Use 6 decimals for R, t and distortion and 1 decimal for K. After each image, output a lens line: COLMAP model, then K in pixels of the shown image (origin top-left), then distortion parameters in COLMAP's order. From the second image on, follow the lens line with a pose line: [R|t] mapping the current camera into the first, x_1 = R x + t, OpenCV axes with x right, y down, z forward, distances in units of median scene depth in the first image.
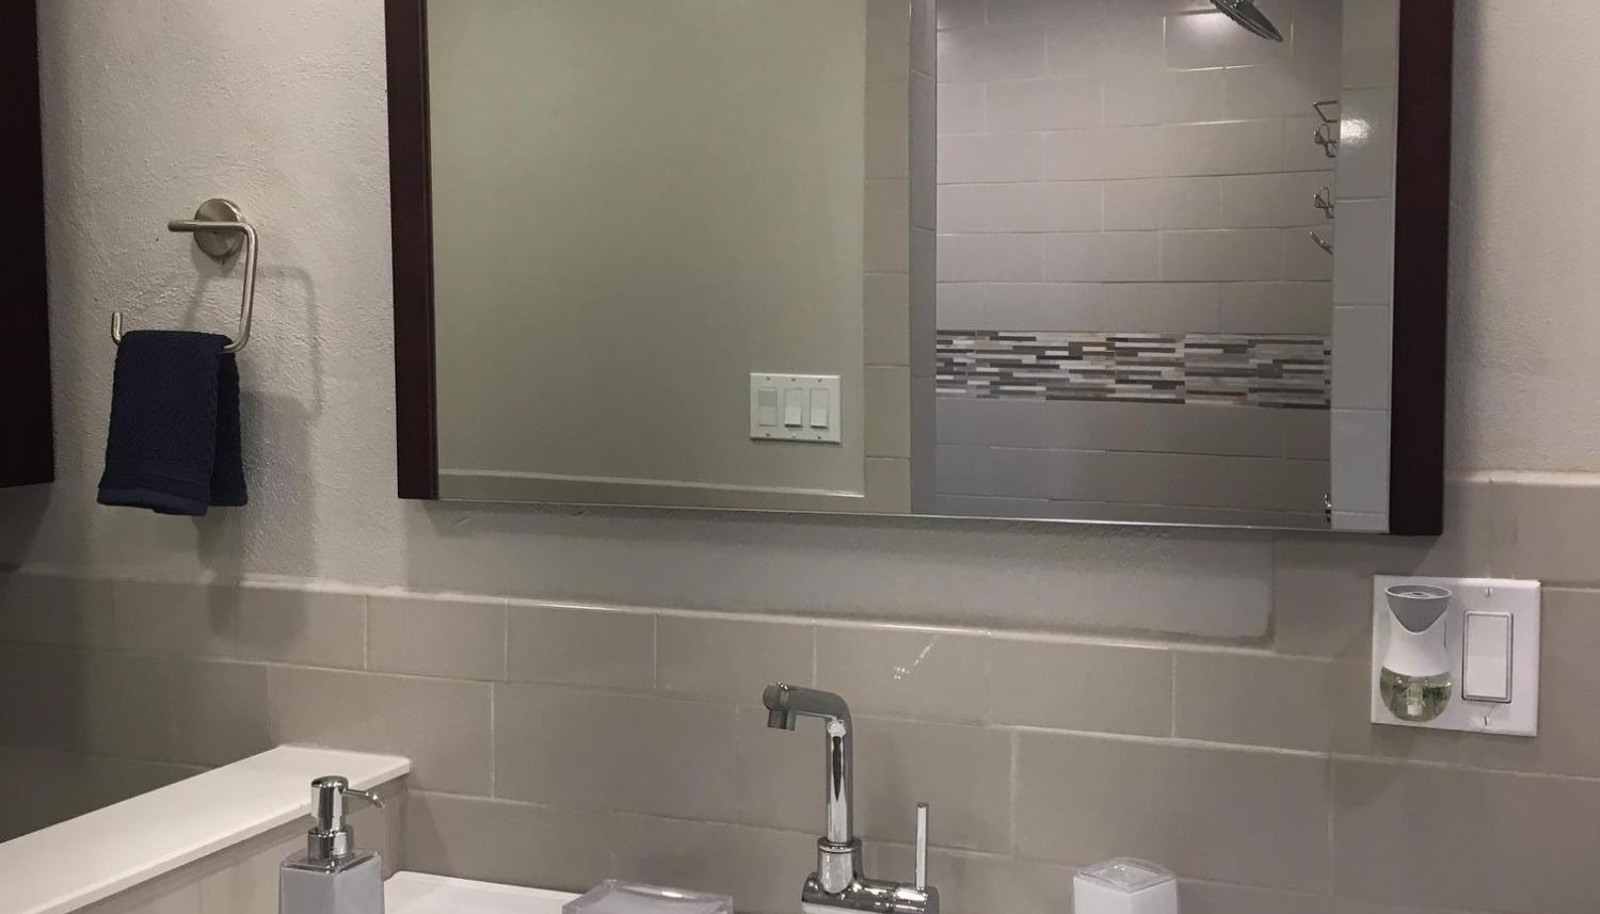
lens RADIAL K [[1860.1, 0, 800.4], [0, 1860.1, 452.3], [0, 0, 1]] dist [0.061591, 0.000000]
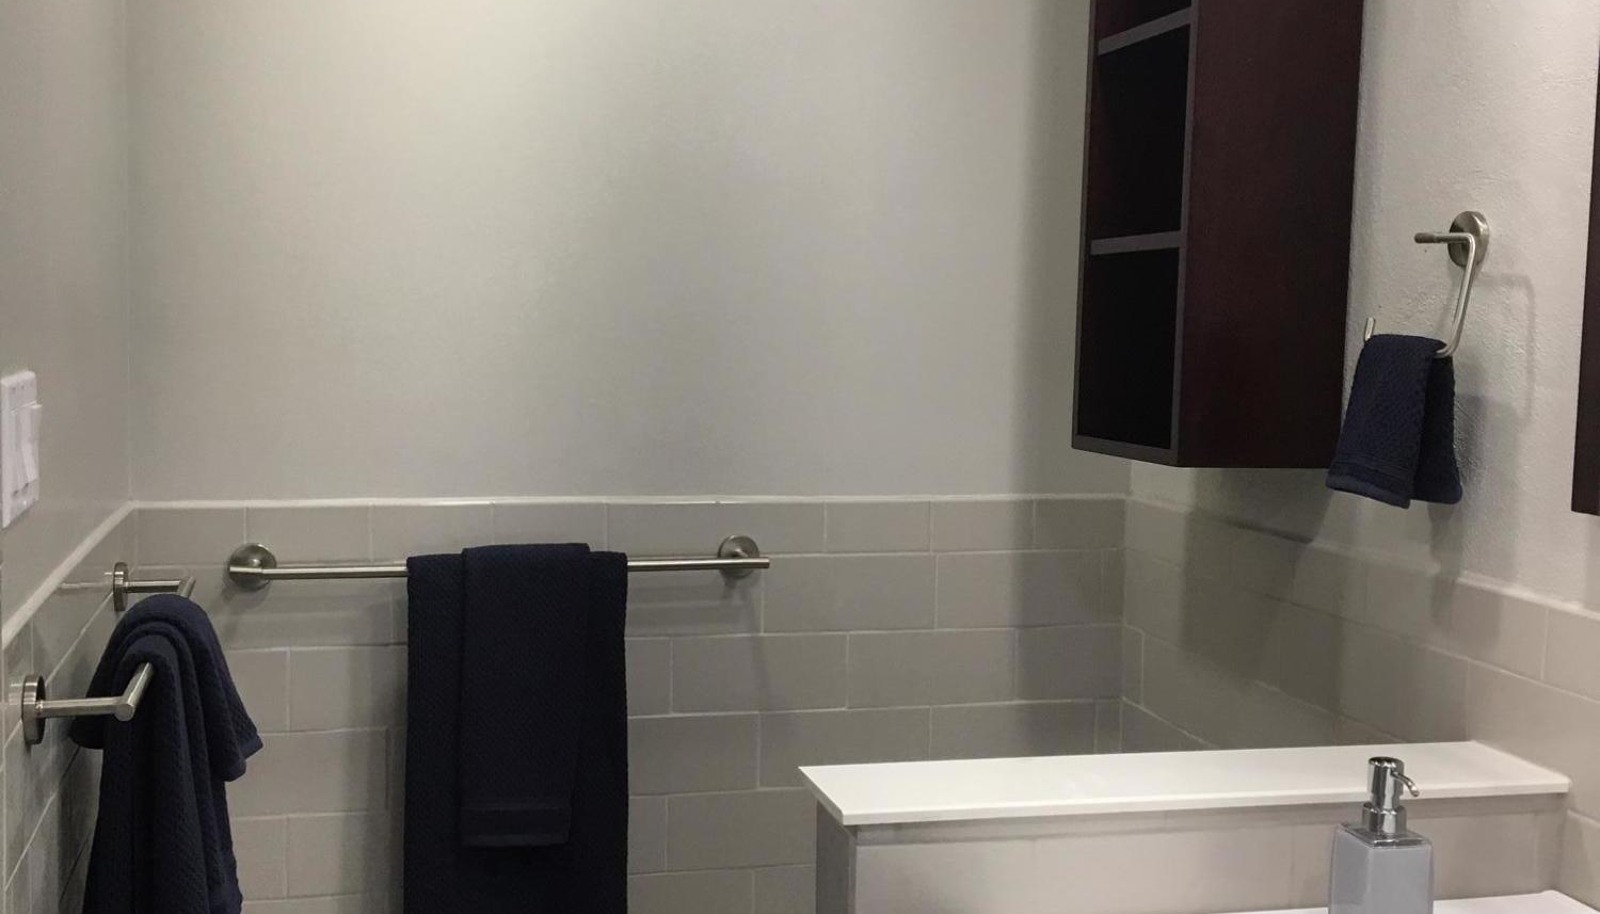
lens RADIAL K [[1860.1, 0, 804.4], [0, 1860.1, 460.4], [0, 0, 1]] dist [0.061591, 0.000000]
pose [[0.590235, 0.084731, -0.802772, 0.326965], [-0.089368, 0.995222, 0.039336, -0.004607], [0.802269, 0.048525, 0.594987, 0.084395]]
